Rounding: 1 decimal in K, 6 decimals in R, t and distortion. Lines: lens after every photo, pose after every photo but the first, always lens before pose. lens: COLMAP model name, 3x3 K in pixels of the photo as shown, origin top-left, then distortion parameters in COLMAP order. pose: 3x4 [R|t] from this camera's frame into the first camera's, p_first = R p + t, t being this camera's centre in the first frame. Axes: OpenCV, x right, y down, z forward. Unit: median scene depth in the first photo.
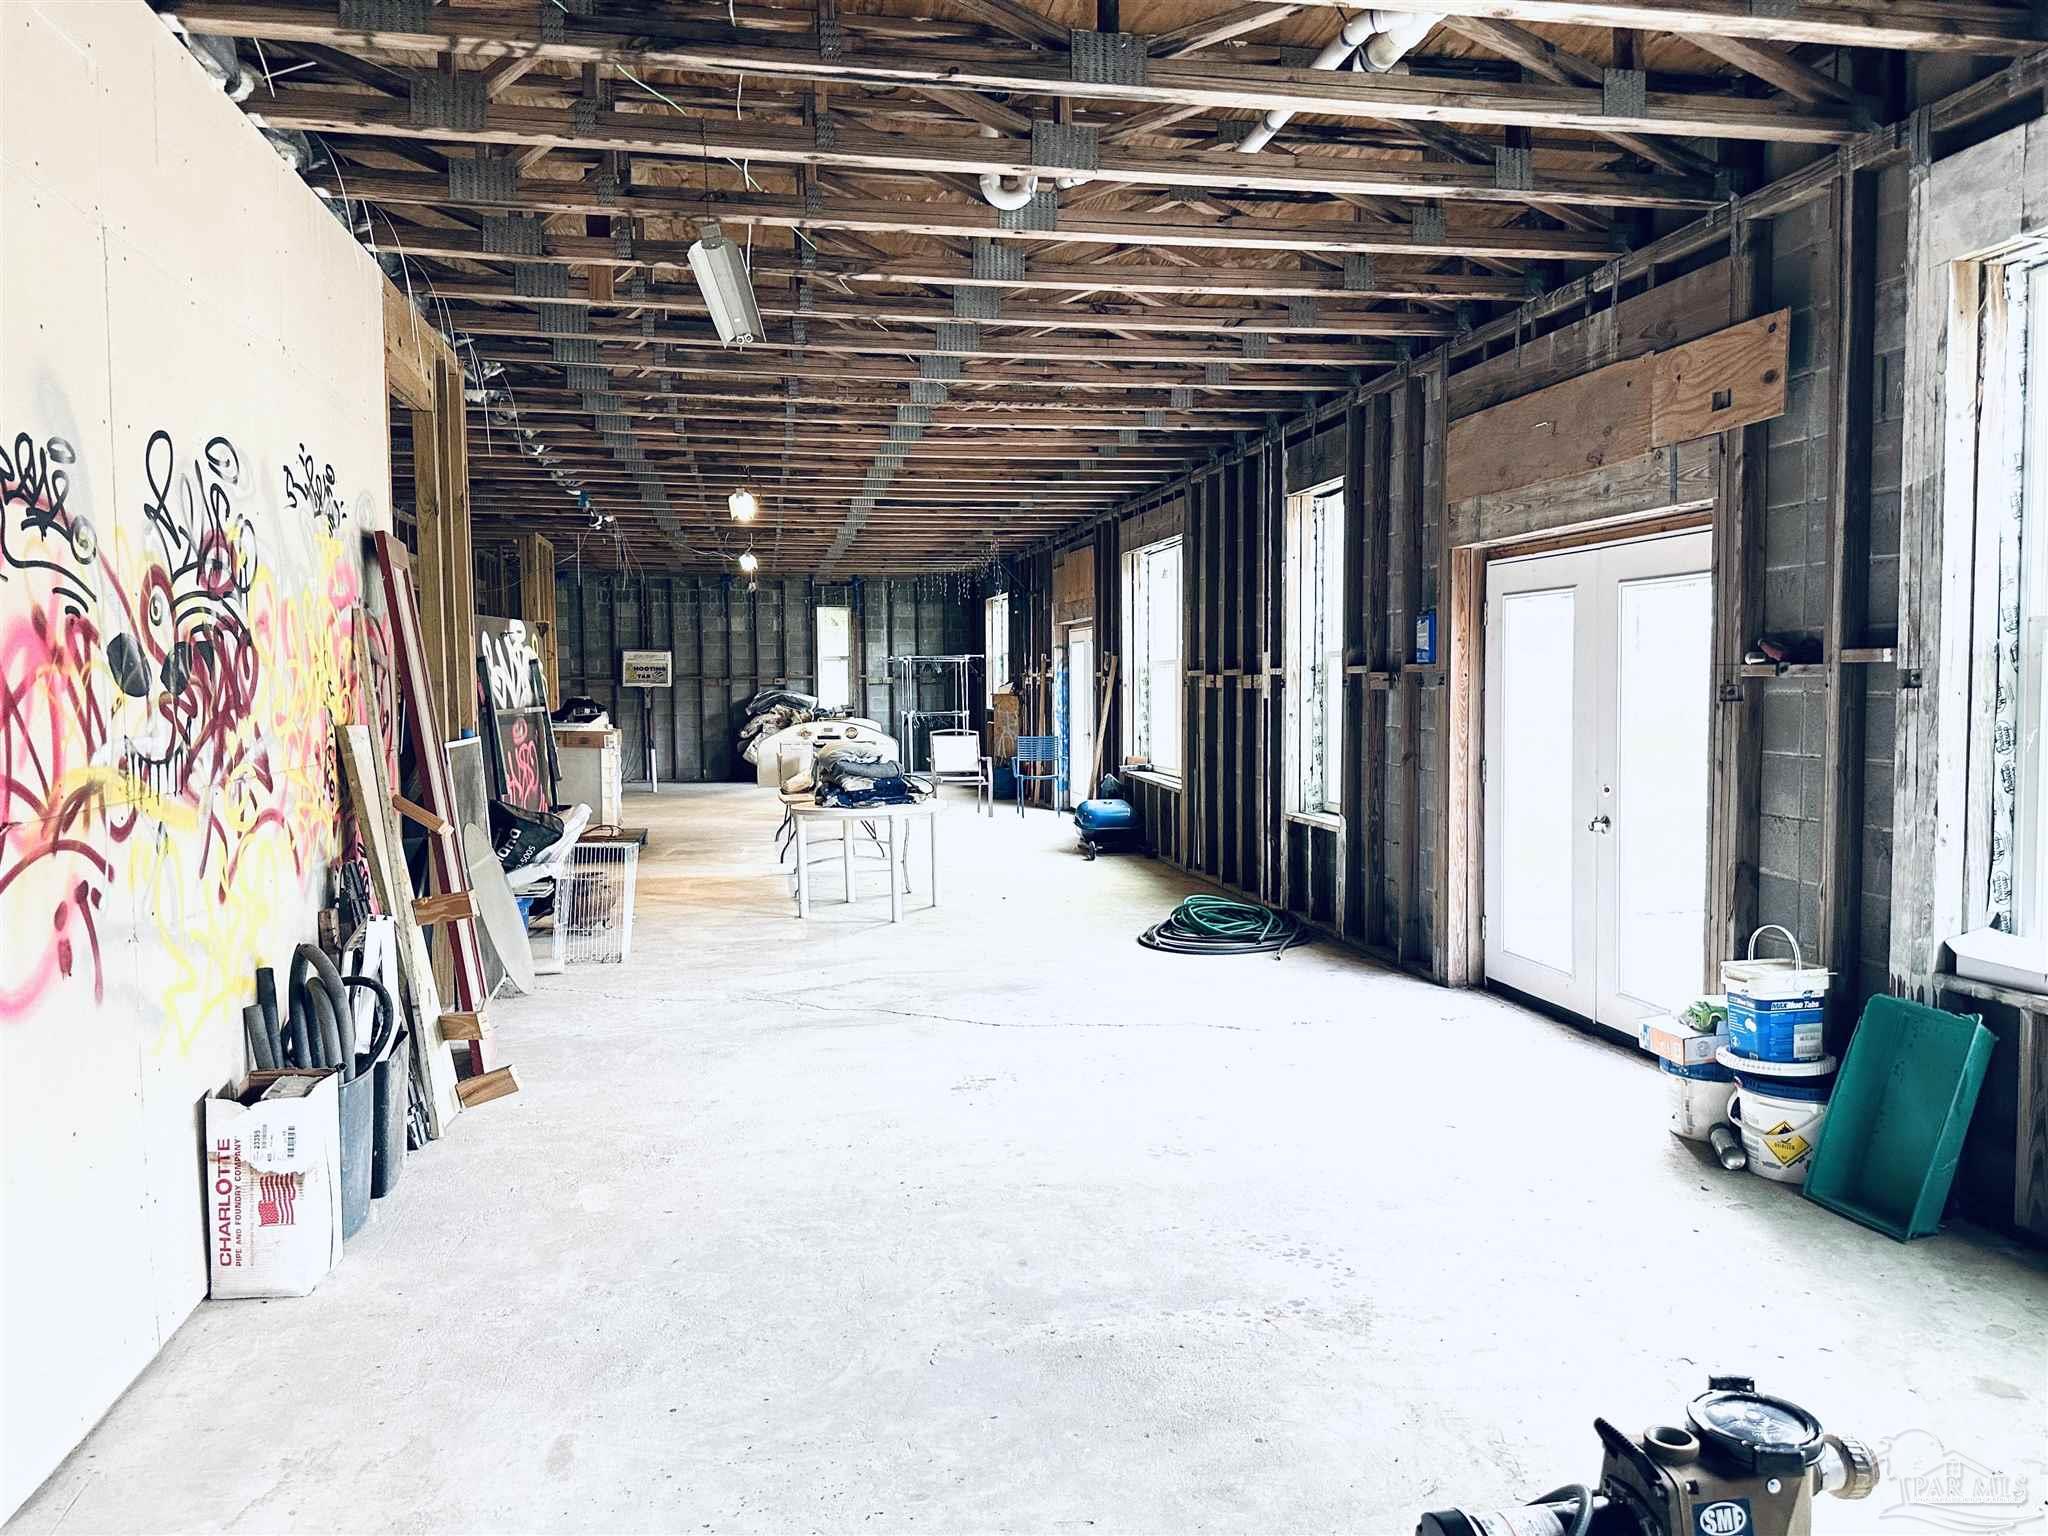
lens RADIAL K [[1415.4, 0, 1017.8], [0, 1415.4, 764.3], [0, 0, 1]] dist [-0.012232, -0.004754]
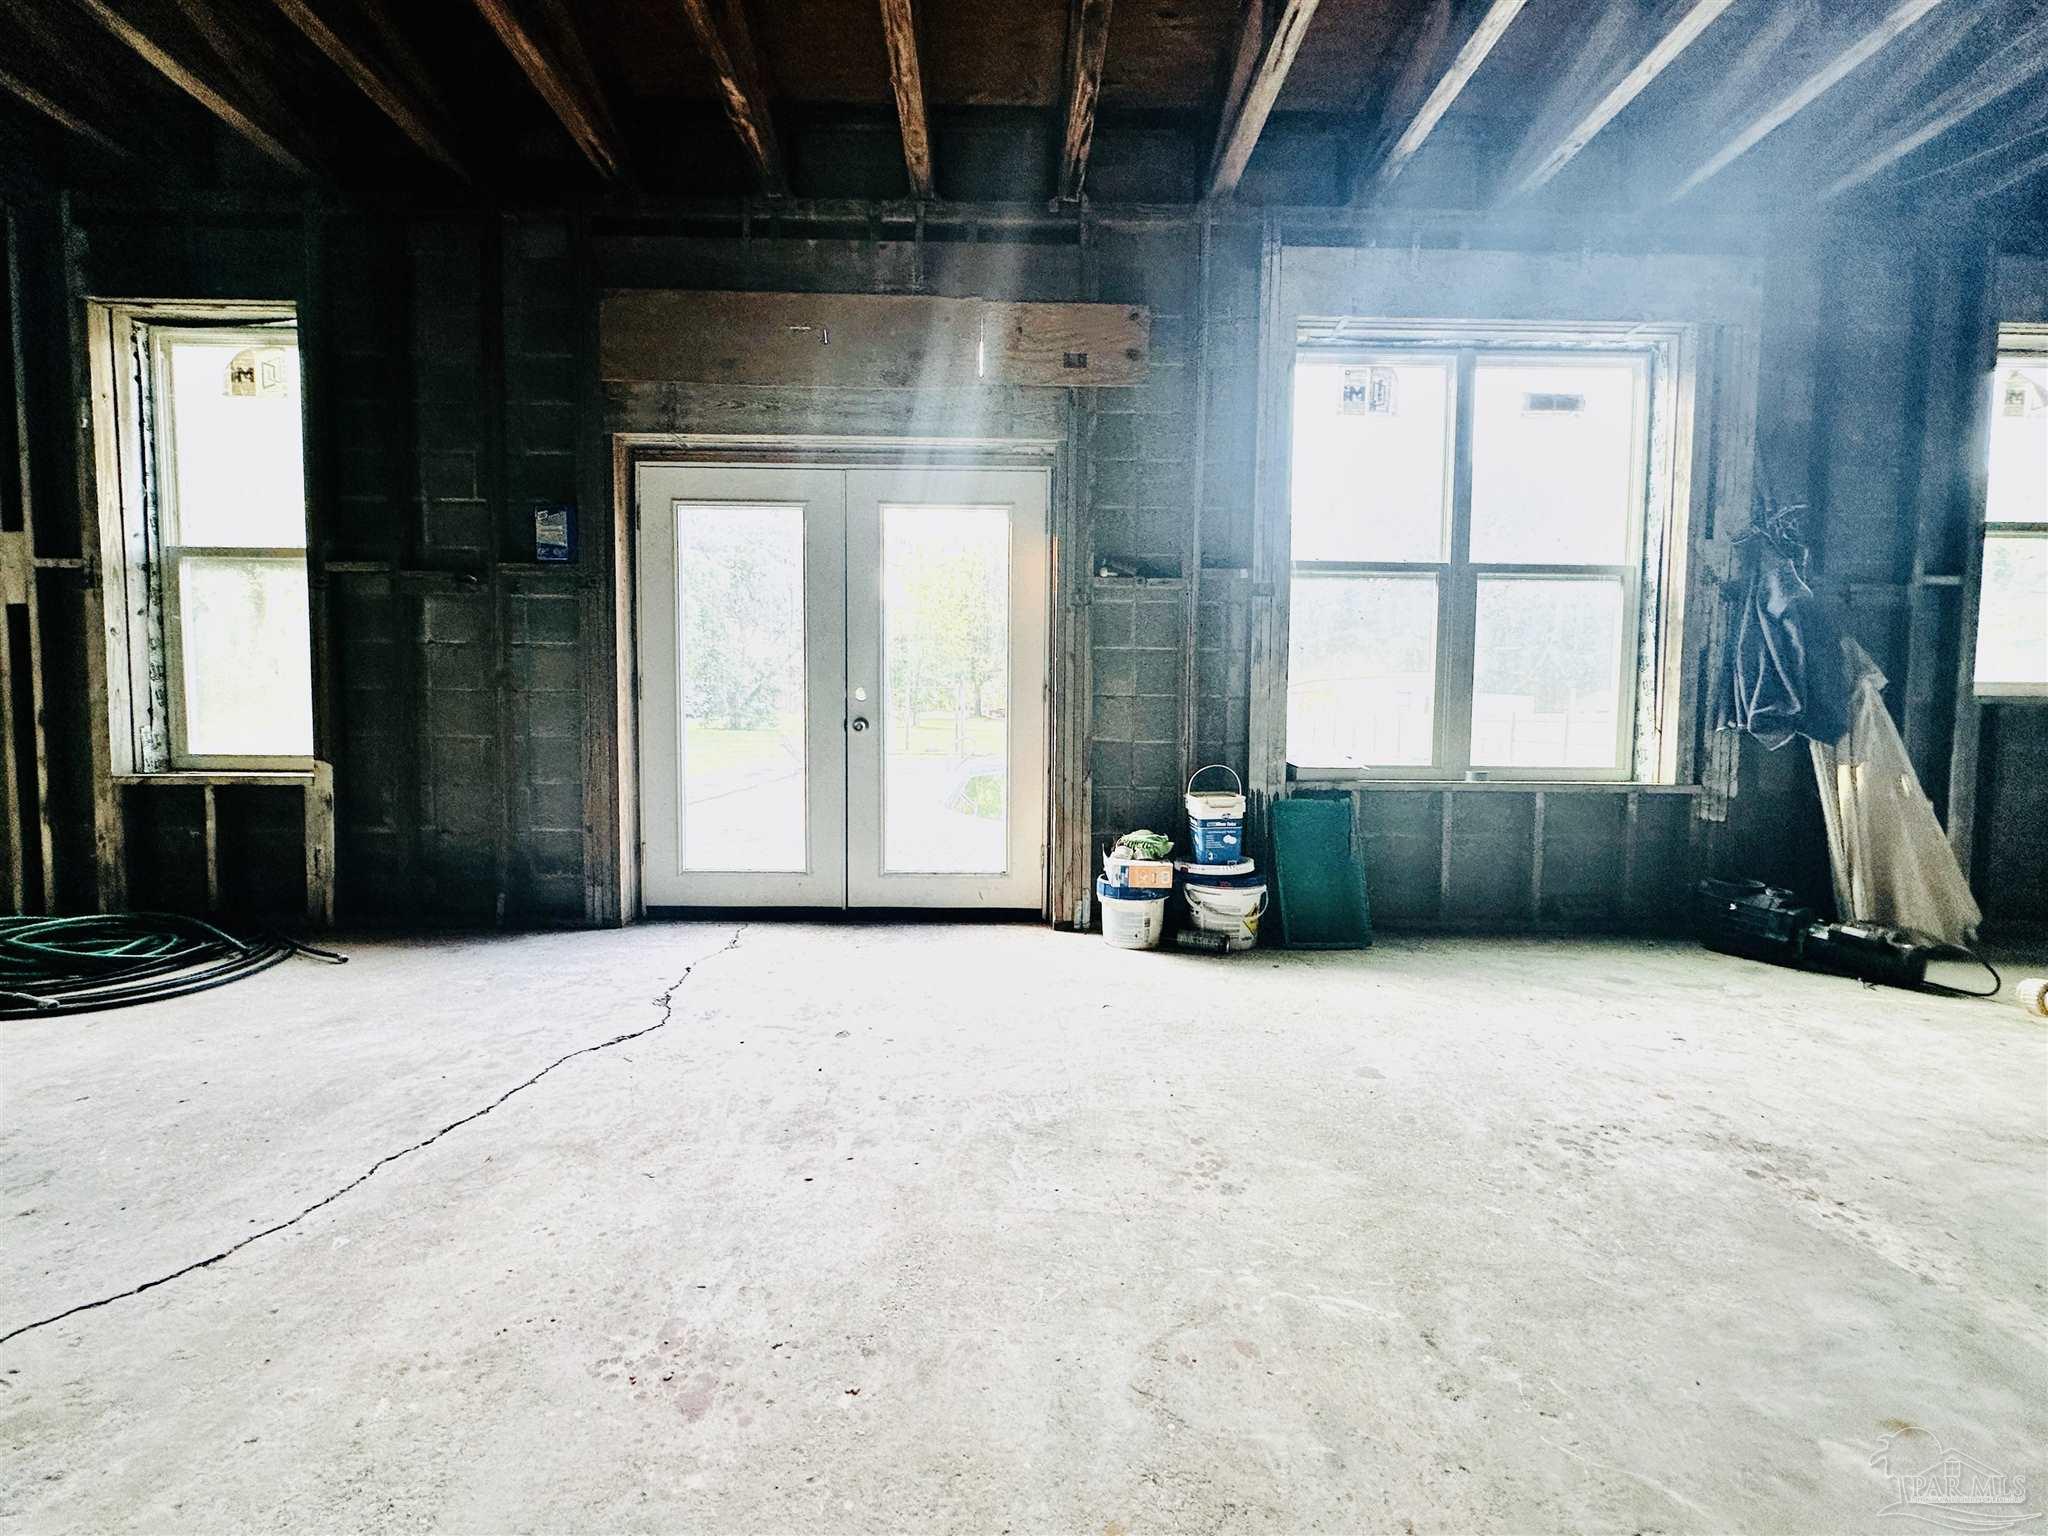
lens RADIAL K [[831.9, 0, 1017.7], [0, 831.9, 768.0], [0, 0, 1]] dist [-0.001814, 0.000418]
pose [[0.161382, -0.041649, 0.986013, -0.249952], [0.049131, 0.998209, 0.034122, 0.073653], [-0.985668, 0.042937, 0.163140, 0.960627]]
